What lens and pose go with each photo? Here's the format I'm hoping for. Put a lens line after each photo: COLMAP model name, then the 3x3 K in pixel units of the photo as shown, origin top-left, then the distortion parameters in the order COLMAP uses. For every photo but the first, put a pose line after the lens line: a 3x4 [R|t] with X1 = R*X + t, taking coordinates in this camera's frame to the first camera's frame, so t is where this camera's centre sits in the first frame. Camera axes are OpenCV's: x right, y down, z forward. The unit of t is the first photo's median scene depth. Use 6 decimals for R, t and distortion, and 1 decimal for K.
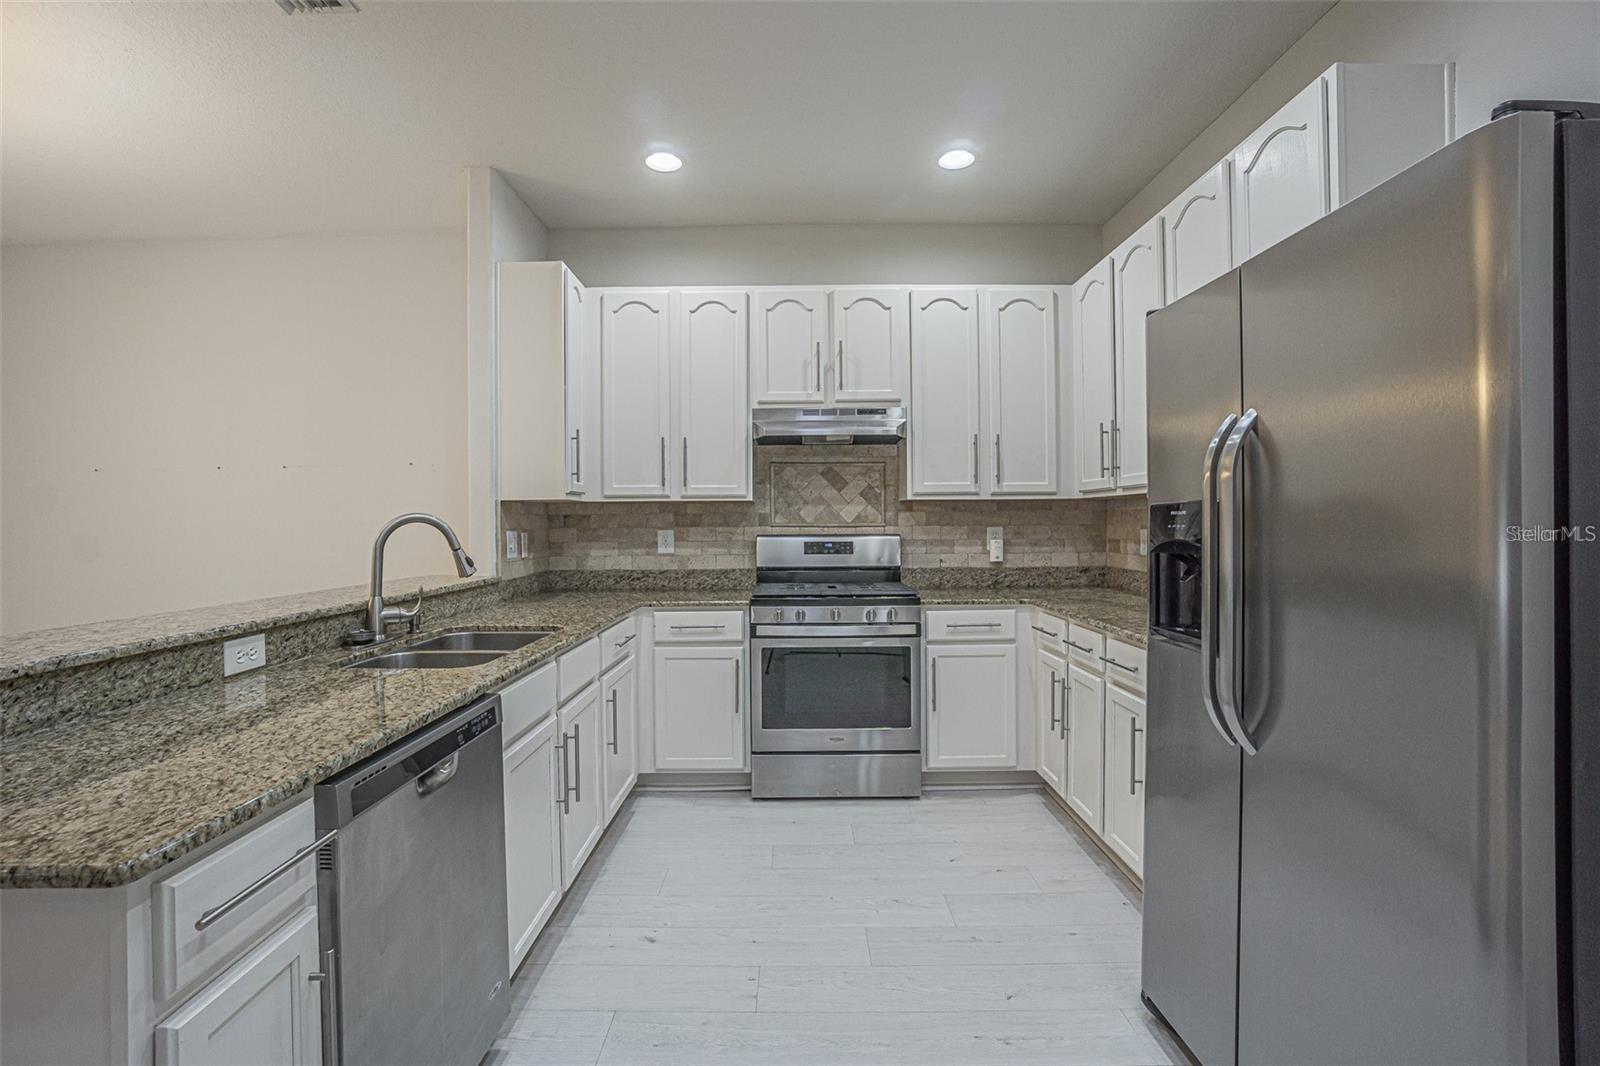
lens RADIAL K [[740.7, 0, 805.7], [0, 740.7, 521.5], [0, 0, 1]] dist [-0.000474, 0.000089]
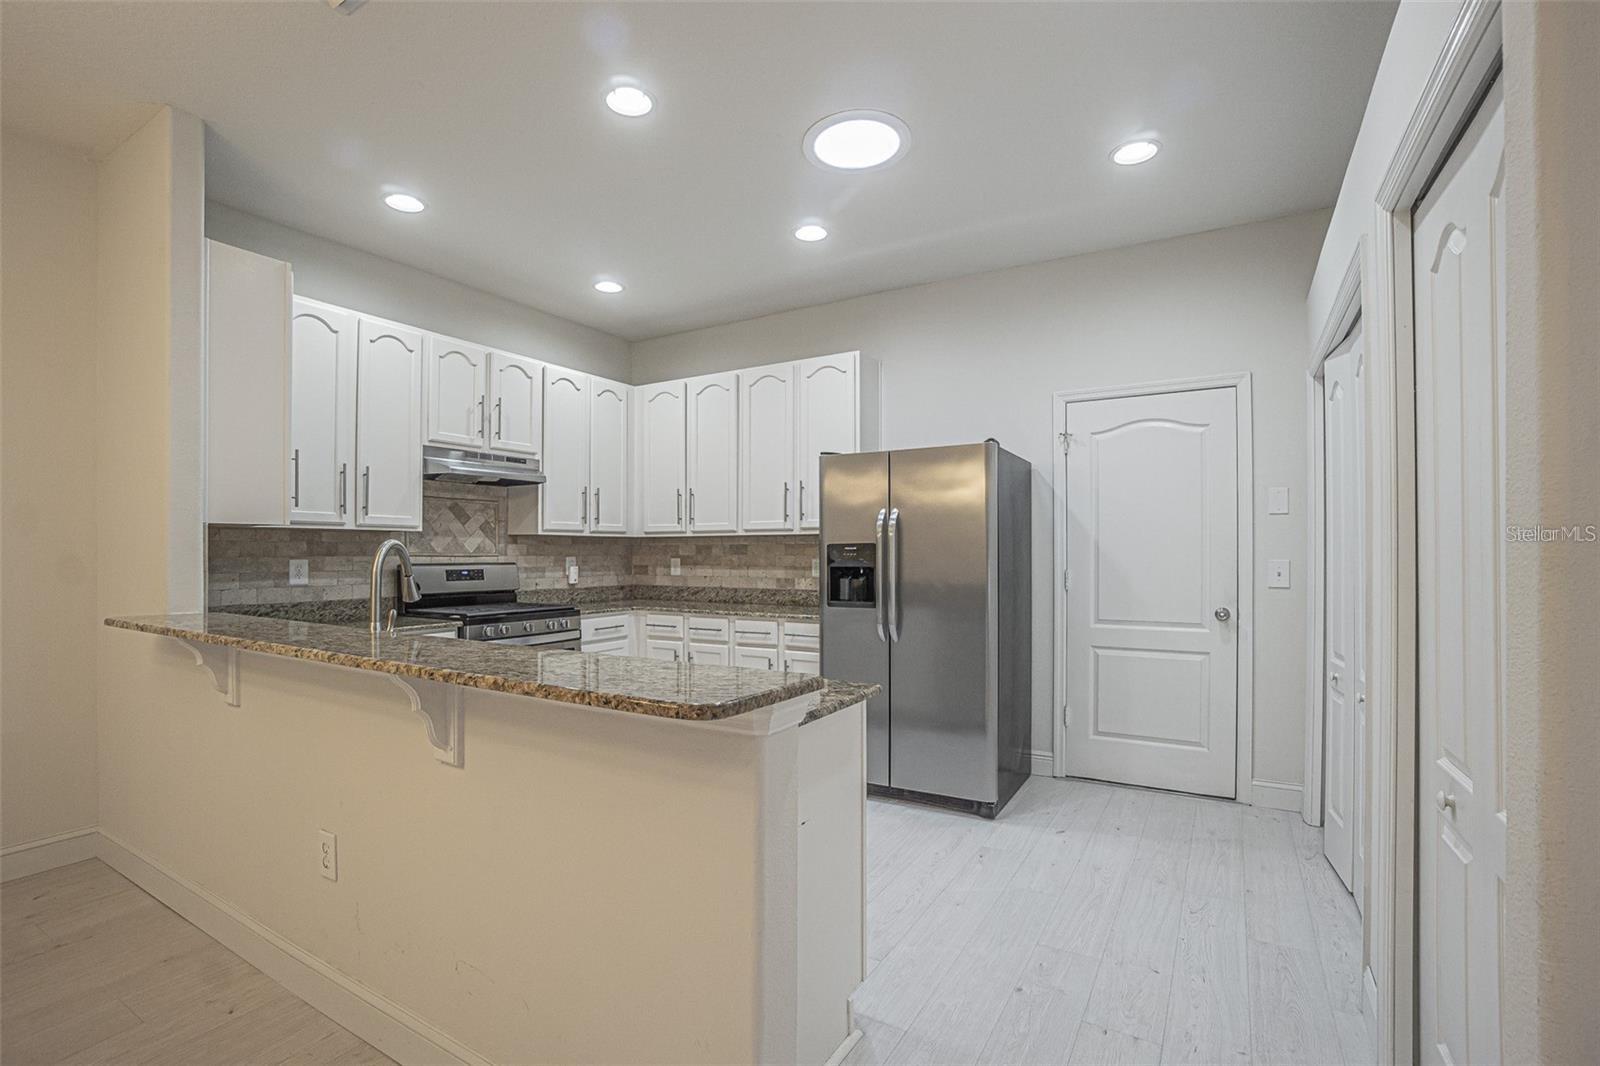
lens RADIAL K [[704.6, 0, 797.0], [0, 704.6, 555.9], [0, 0, 1]] dist [-0.000883, -0.000016]
pose [[0.542725, 0.002896, 0.839905, -0.591430], [-0.003141, 0.999994, -0.001418, 0.006408], [-0.839904, -0.001869, 0.542731, -0.001693]]
